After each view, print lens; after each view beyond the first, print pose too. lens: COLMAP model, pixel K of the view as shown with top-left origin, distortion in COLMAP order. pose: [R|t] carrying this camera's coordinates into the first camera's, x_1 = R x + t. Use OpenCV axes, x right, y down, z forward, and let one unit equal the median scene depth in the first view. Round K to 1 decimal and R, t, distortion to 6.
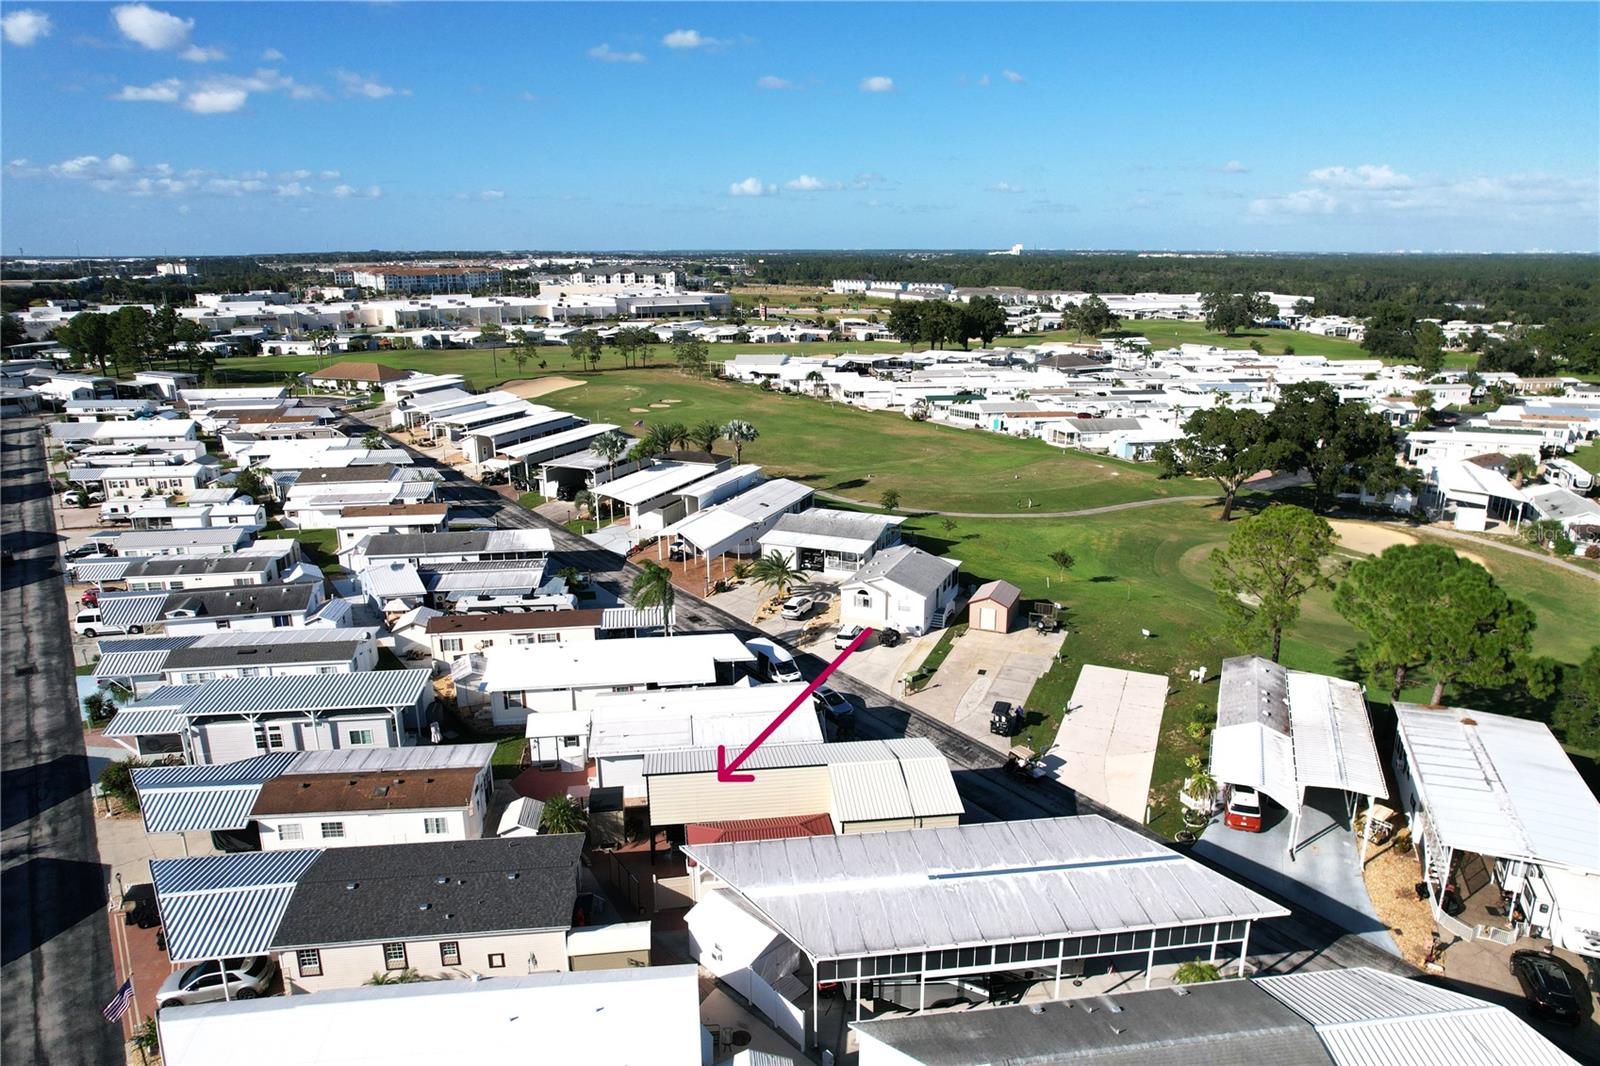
lens RADIAL K [[1024.4, 0, 811.4], [0, 1024.4, 533.2], [0, 0, 1]] dist [-0.072411, 0.061789]
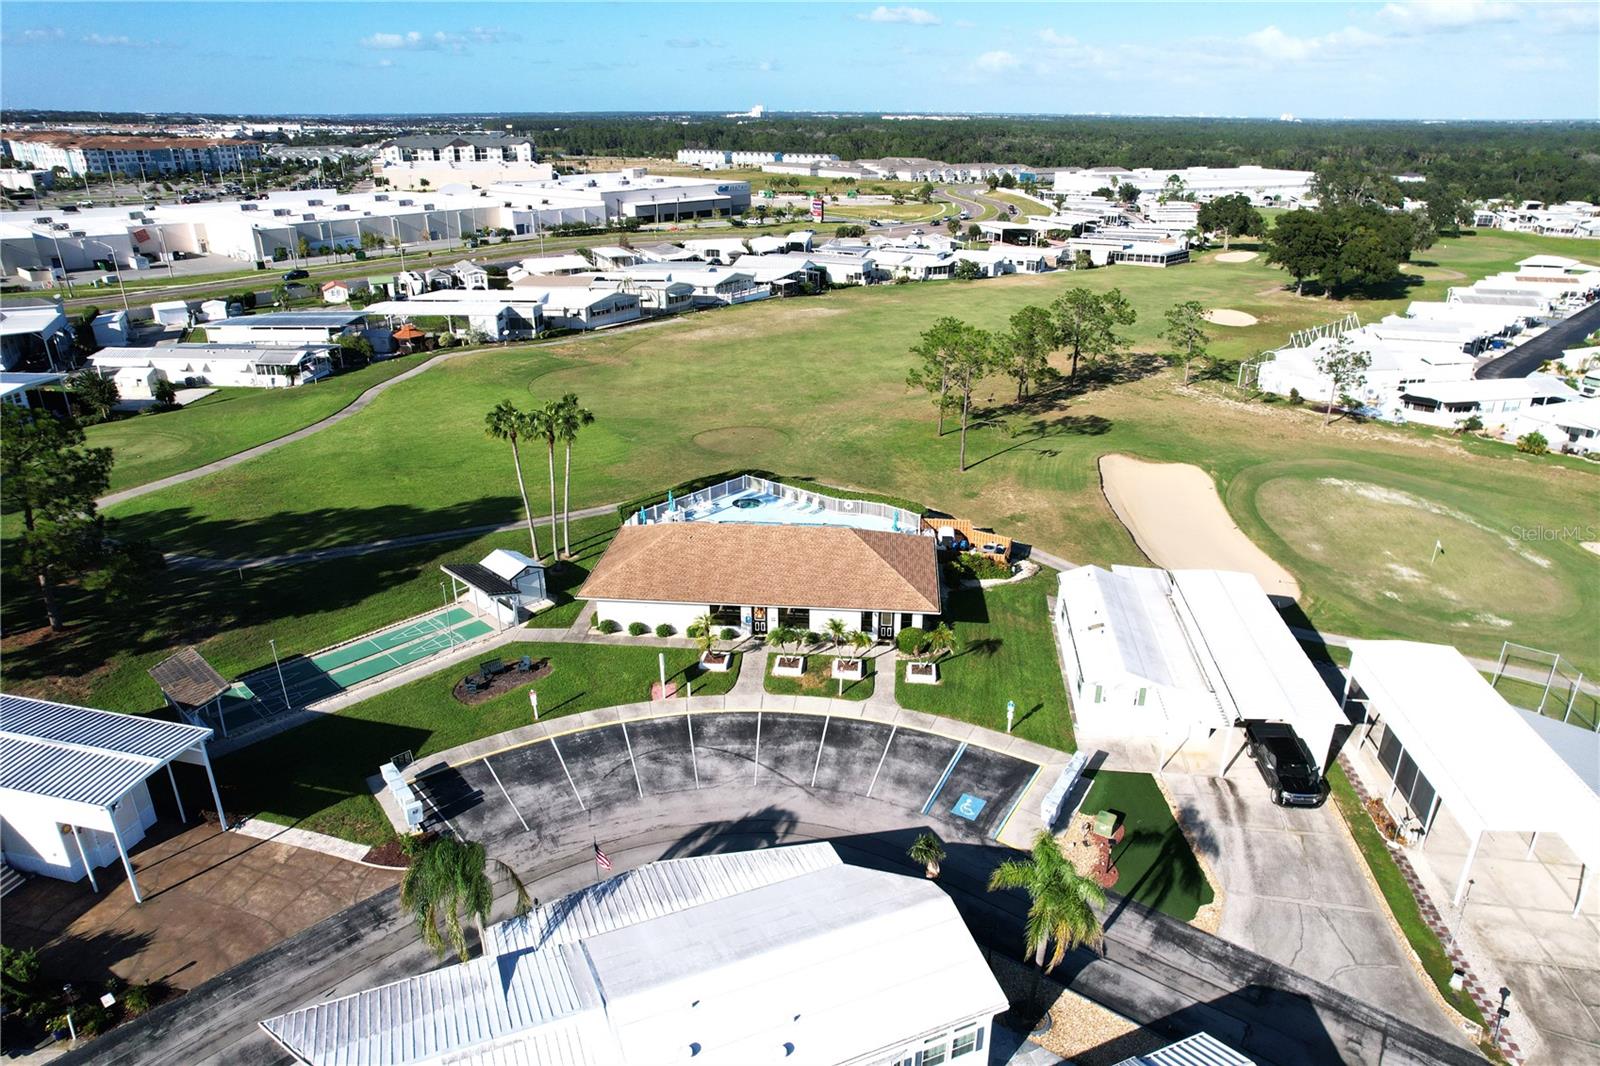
lens RADIAL K [[1024.4, 0, 812.8], [0, 1024.4, 527.2], [0, 0, 1]] dist [-0.072411, 0.061789]
pose [[0.962220, -0.098603, 0.253792, -0.150309], [0.068142, 0.989668, 0.126152, -0.059976], [-0.263608, -0.104092, 0.958997, 0.215179]]
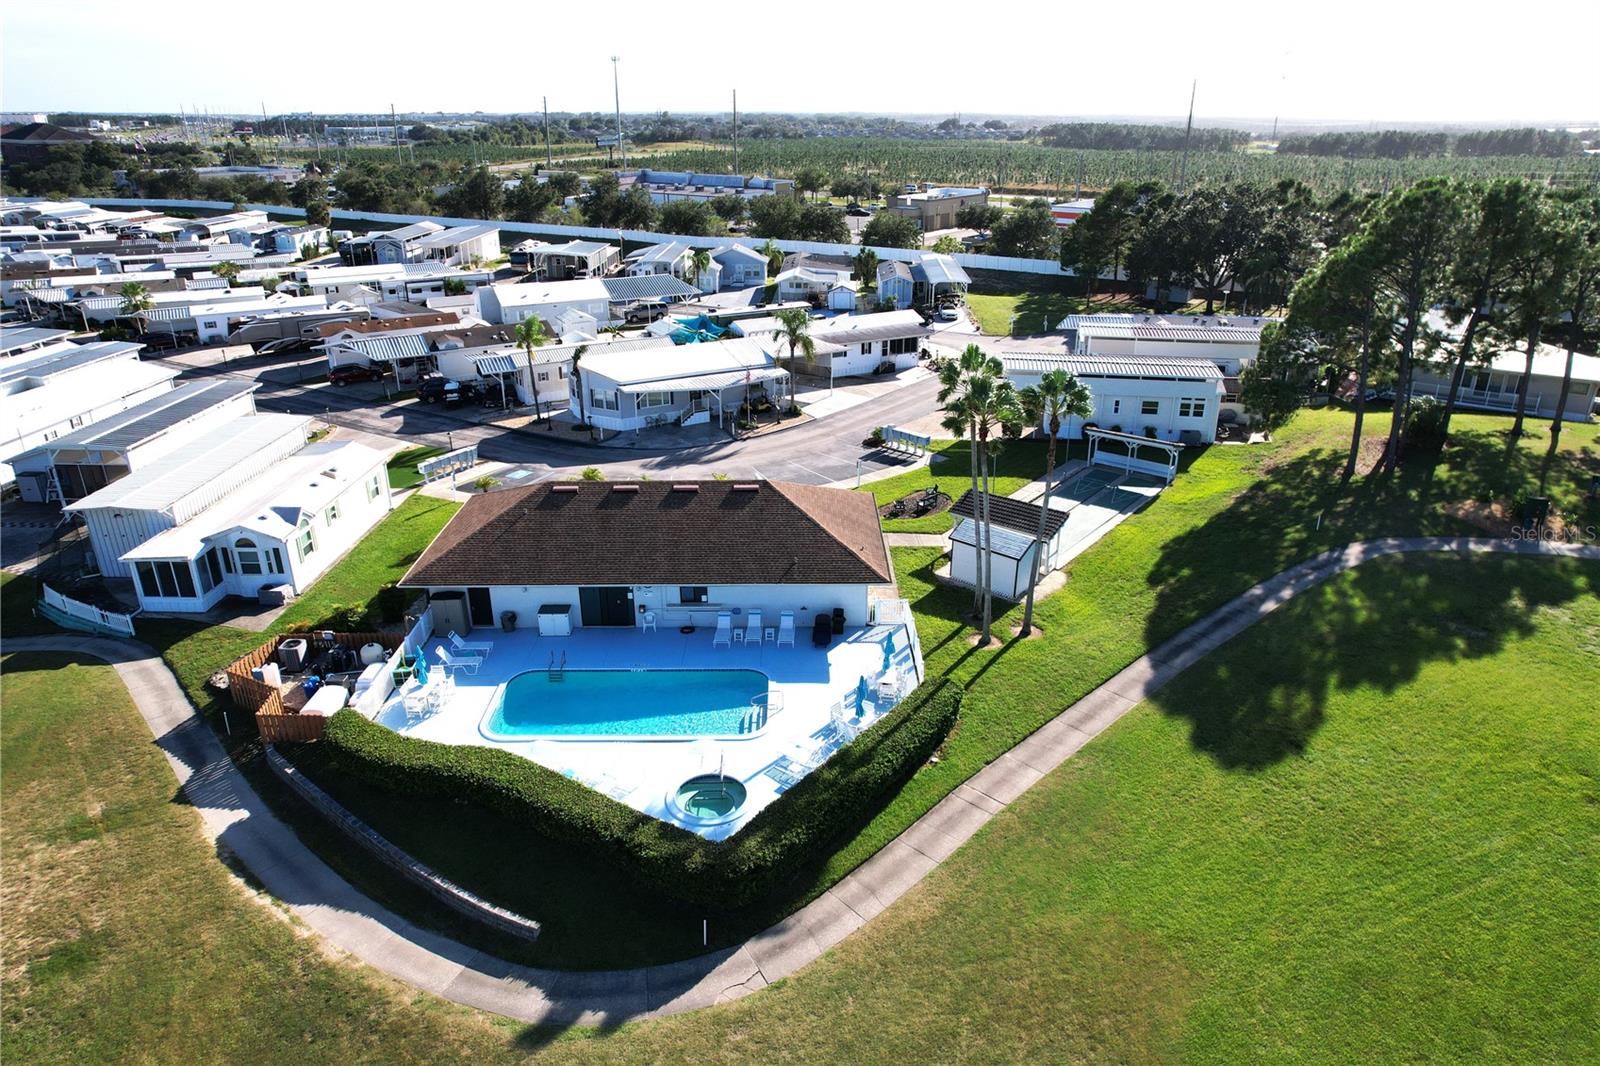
lens RADIAL K [[1024.4, 0, 807.4], [0, 1024.4, 526.1], [0, 0, 1]] dist [-0.072411, 0.061789]
pose [[-0.932515, 0.134991, -0.334954, -0.119775], [-0.100179, 0.794412, 0.599061, -0.086514], [0.346959, 0.592189, -0.727277, 0.347416]]
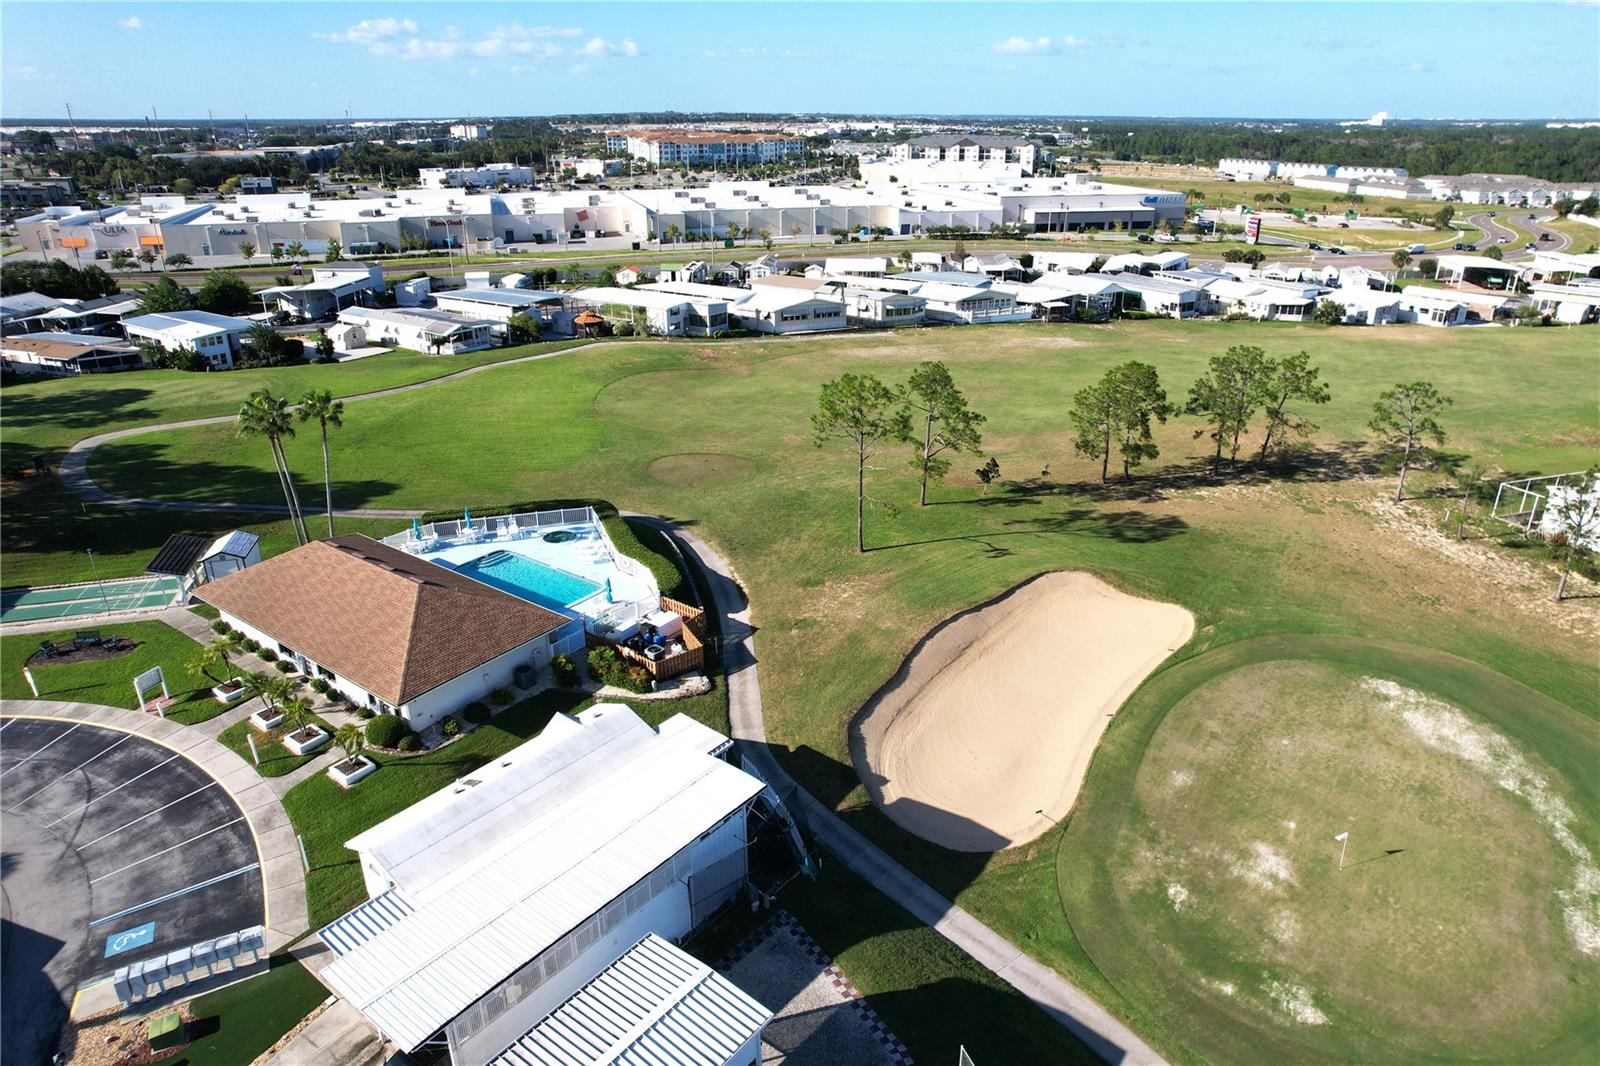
lens RADIAL K [[1024.4, 0, 812.2], [0, 1024.4, 526.8], [0, 0, 1]] dist [-0.072411, 0.061789]
pose [[0.964396, 0.102413, -0.243828, -0.082533], [-0.073747, 0.989545, 0.123943, -0.064190], [0.253972, -0.101548, 0.961866, 0.232729]]
